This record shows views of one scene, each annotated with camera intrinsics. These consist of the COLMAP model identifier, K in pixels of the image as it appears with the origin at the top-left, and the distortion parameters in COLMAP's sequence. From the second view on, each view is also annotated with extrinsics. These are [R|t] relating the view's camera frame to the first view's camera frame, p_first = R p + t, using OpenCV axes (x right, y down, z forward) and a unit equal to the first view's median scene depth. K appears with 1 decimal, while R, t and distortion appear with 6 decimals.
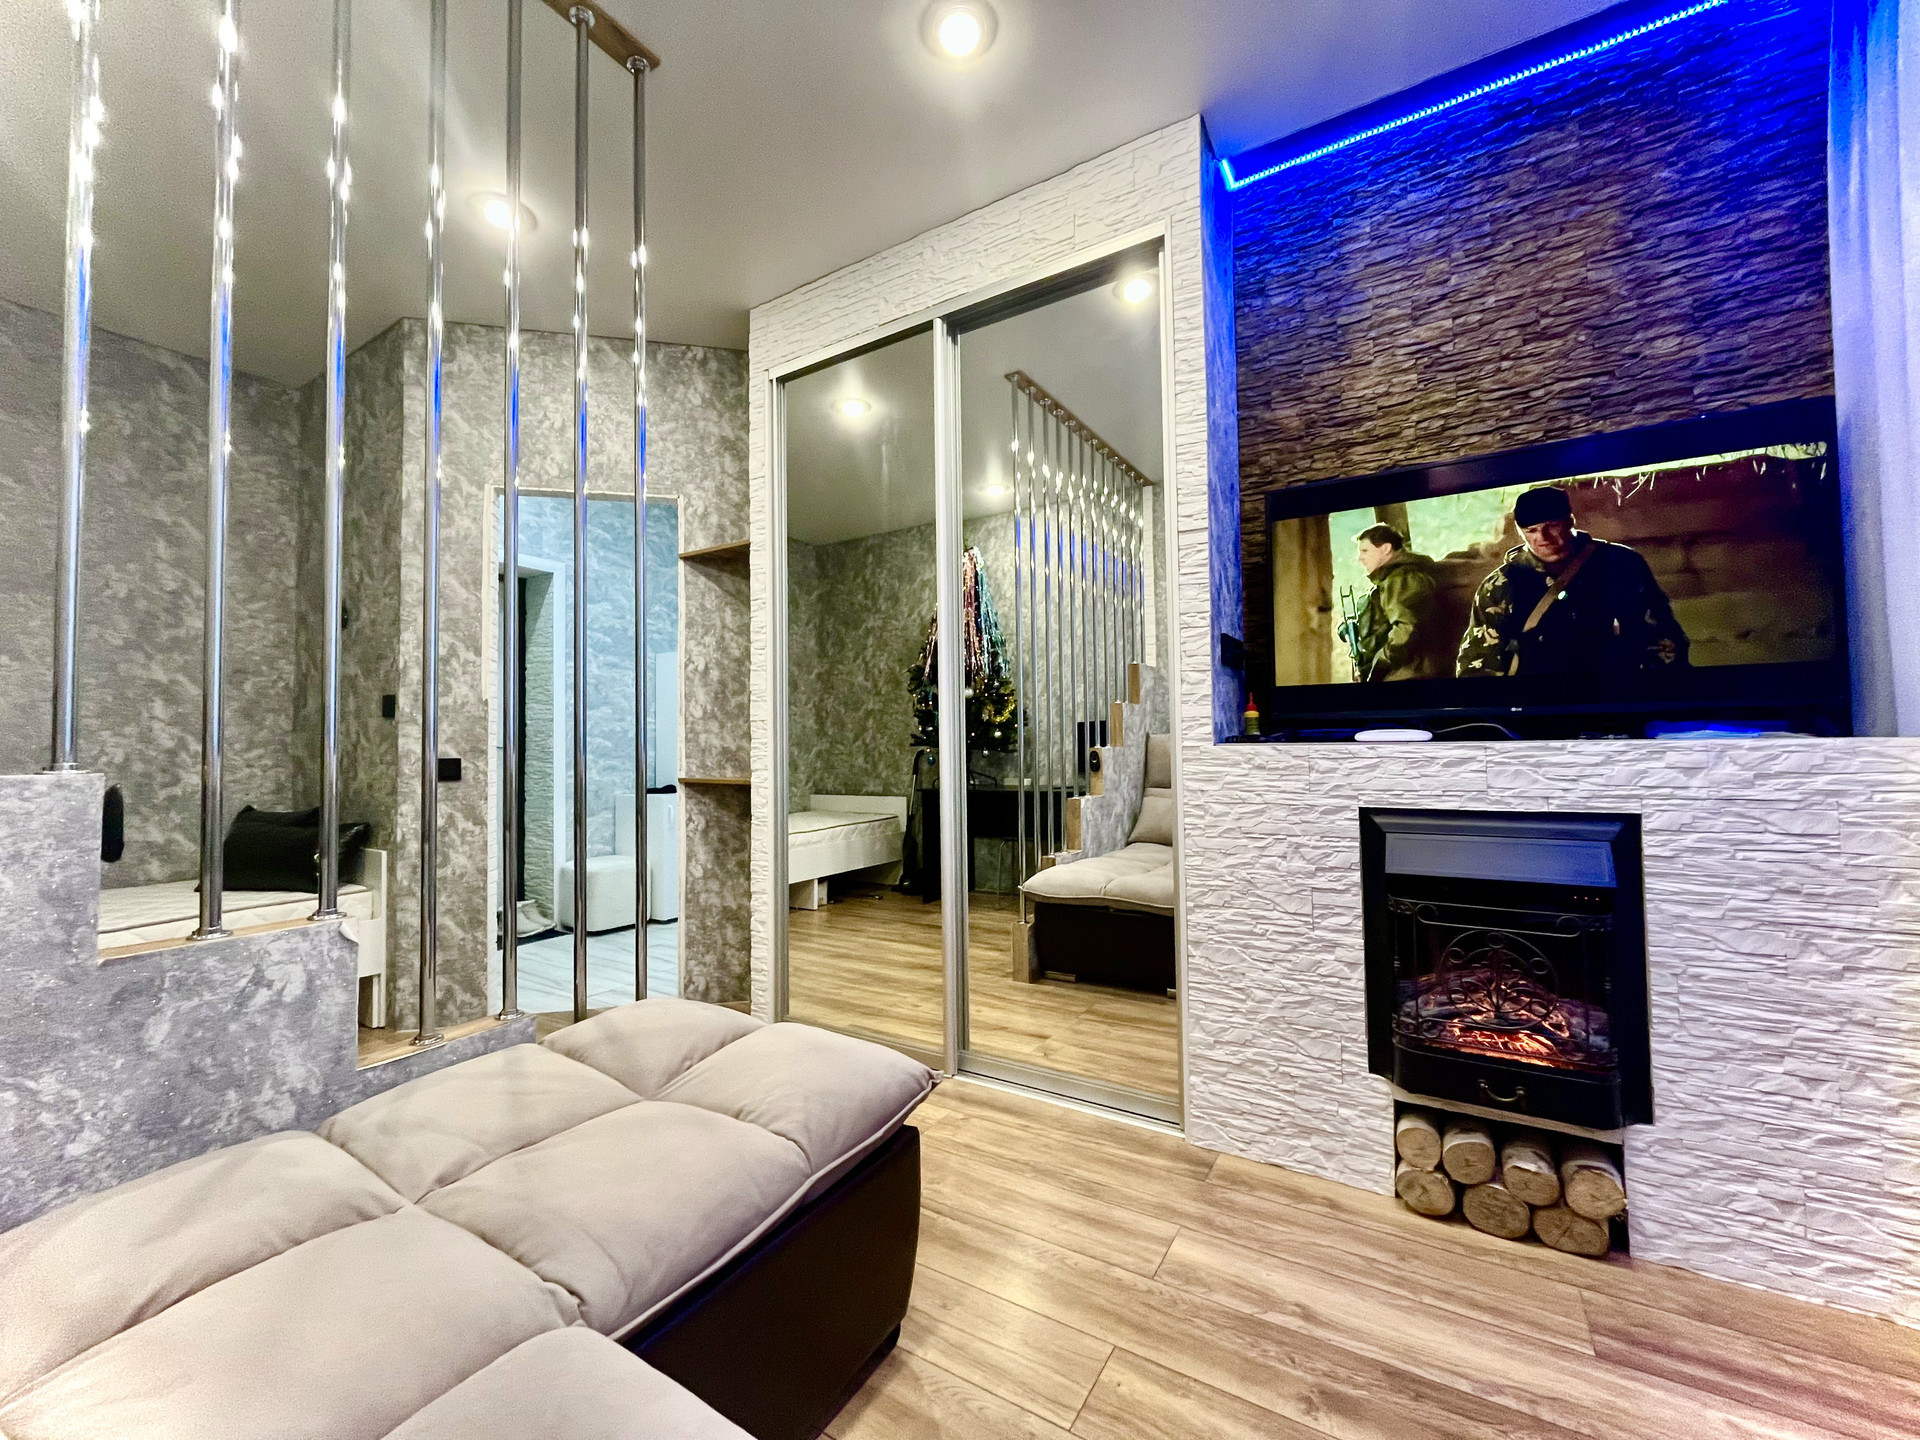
lens RADIAL K [[769.6, 0, 970.8], [0, 769.6, 722.4], [0, 0, 1]] dist [-0.000436, -0.000013]
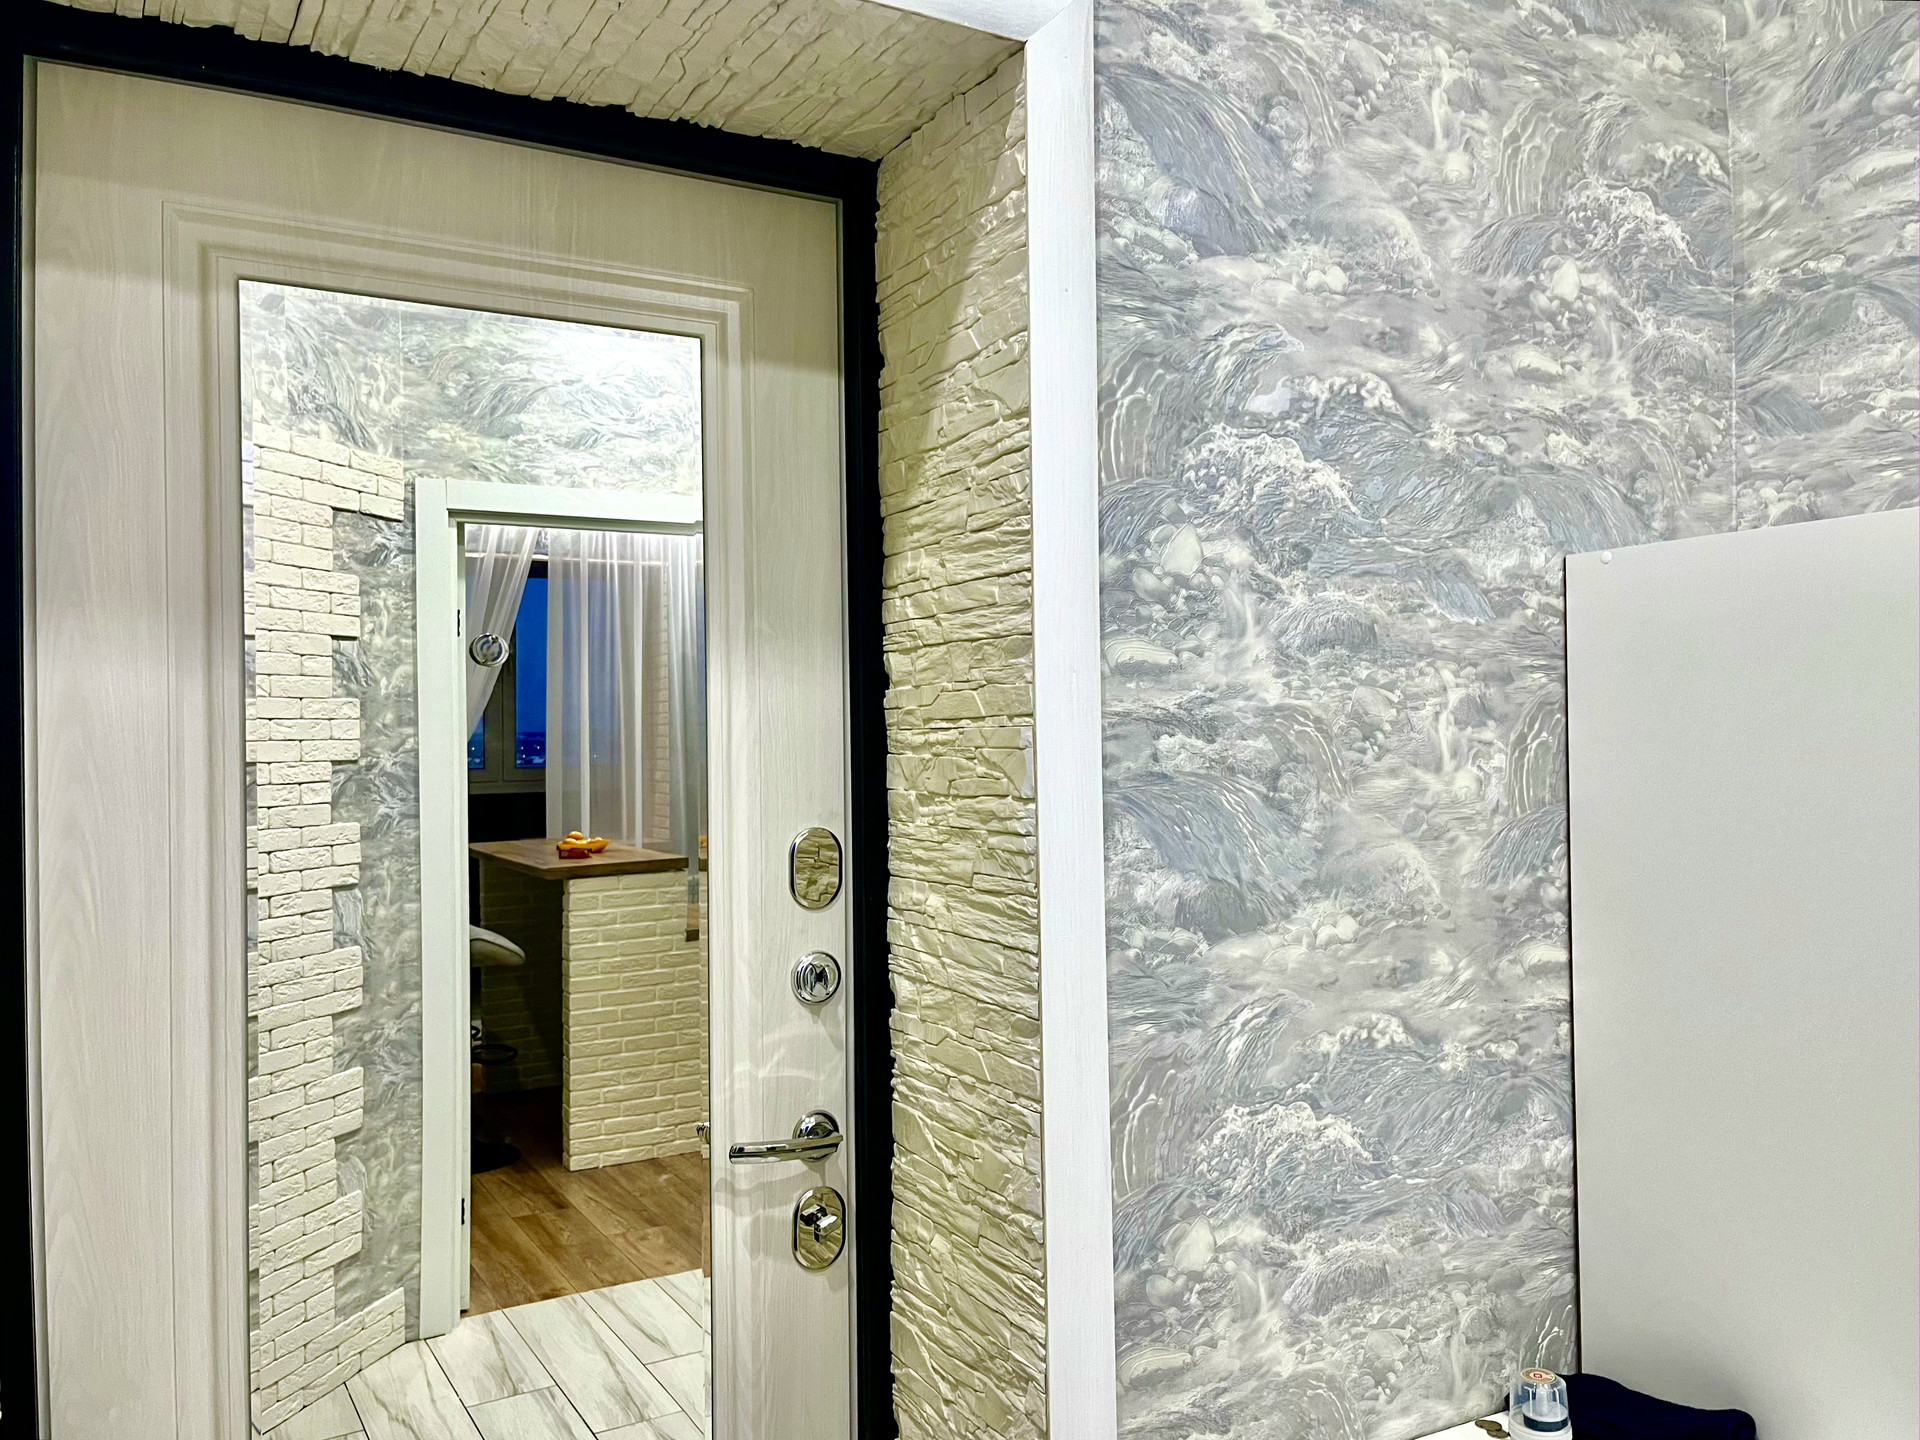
lens RADIAL K [[1477.5, 0, 960.1], [0, 1477.5, 719.5], [0, 0, 1]] dist [0.044265, -0.000431]
pose [[0.883175, -0.005860, -0.469007, -0.398644], [0.017828, 0.999619, 0.021082, -0.066439], [0.468704, -0.026981, 0.882943, 0.698127]]
